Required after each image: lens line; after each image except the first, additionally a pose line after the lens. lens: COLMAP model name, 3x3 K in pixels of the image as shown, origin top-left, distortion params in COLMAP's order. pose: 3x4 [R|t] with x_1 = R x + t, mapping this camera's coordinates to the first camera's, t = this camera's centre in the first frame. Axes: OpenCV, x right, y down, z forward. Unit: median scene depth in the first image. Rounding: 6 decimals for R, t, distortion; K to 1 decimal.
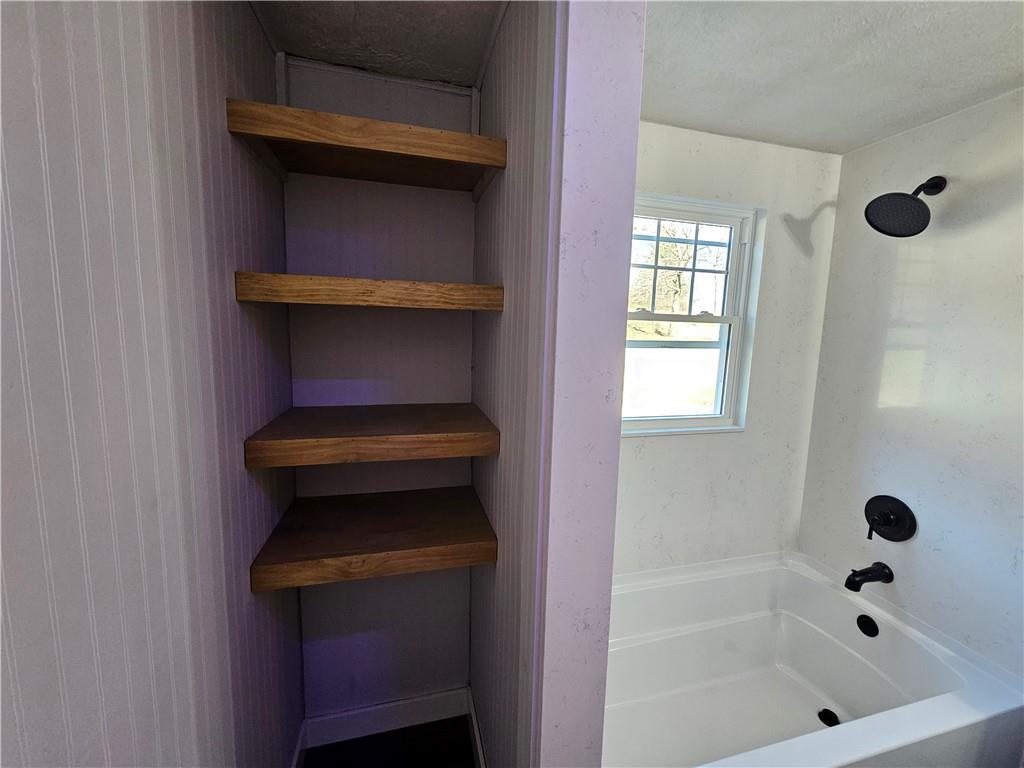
lens RADIAL K [[420.0, 0, 518.5], [0, 420.0, 379.7], [0, 0, 1]] dist [0.000417, 0.000243]
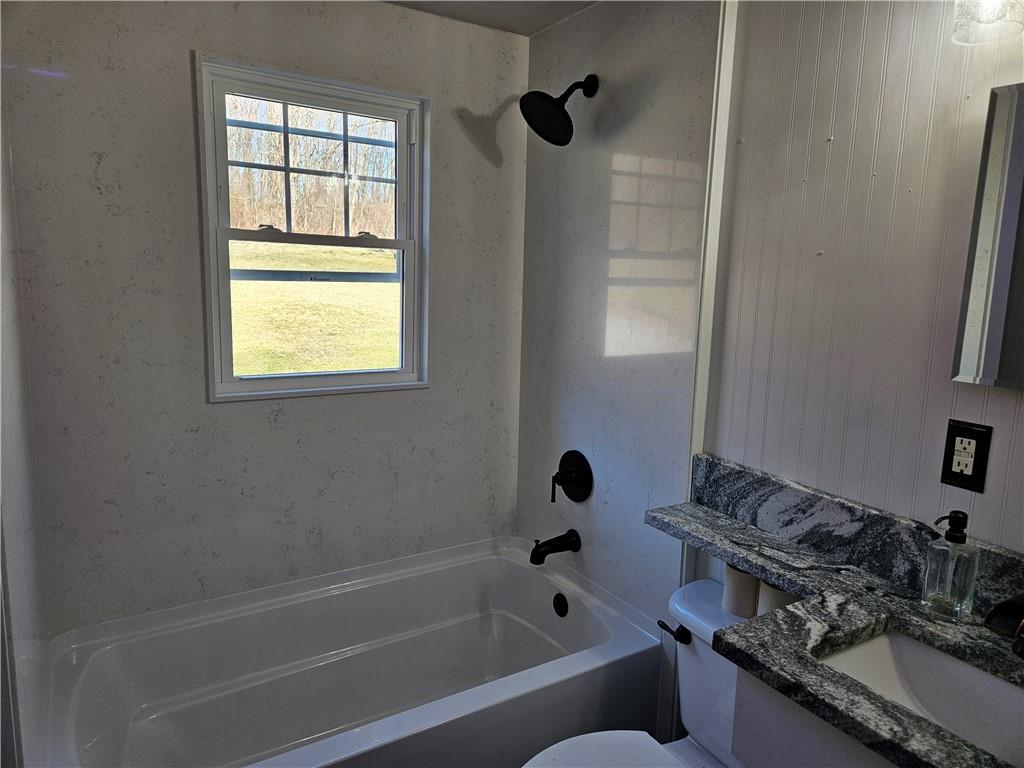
lens RADIAL K [[678.5, 0, 508.5], [0, 678.5, 379.9], [0, 0, 1]] dist [0.077856, -0.056018]
pose [[0.959977, -0.044929, 0.276450, 0.338362], [0.034934, 0.998549, 0.040978, 0.063062], [-0.277890, -0.029681, 0.960154, -0.268151]]
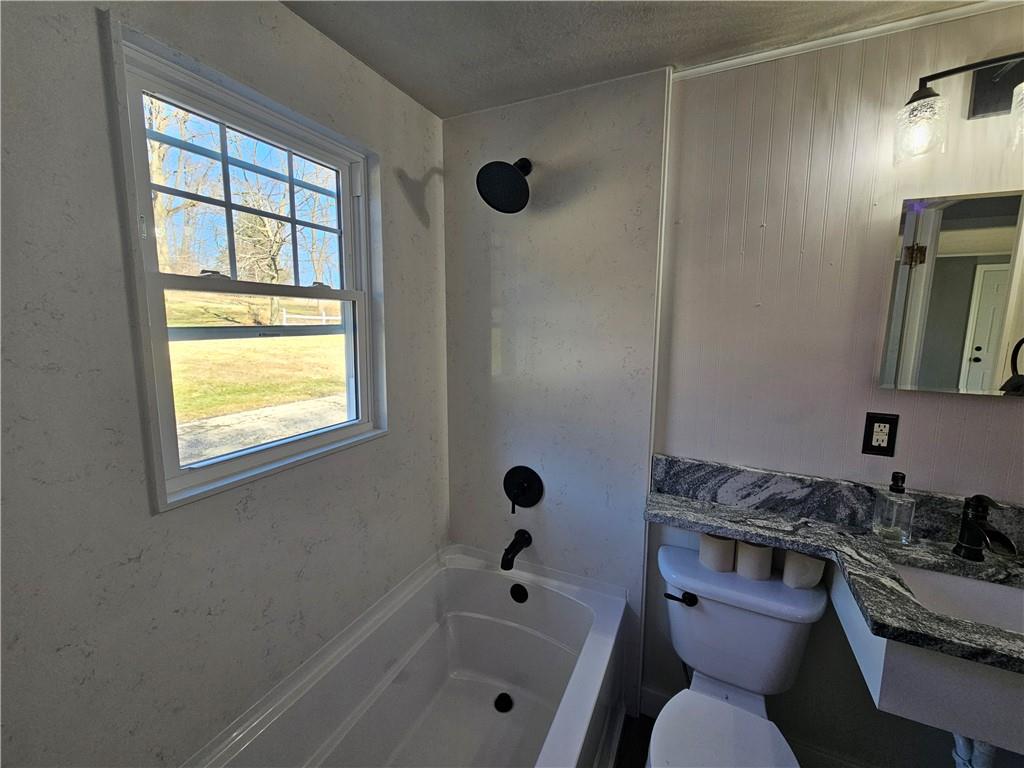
lens RADIAL K [[420.0, 0, 514.6], [0, 420.0, 376.2], [0, 0, 1]] dist [0.000417, 0.000243]
pose [[0.649013, -0.124162, 0.750577, 0.104449], [0.108534, 0.991612, 0.070186, -0.018532], [-0.752996, 0.035911, 0.657045, 0.286112]]
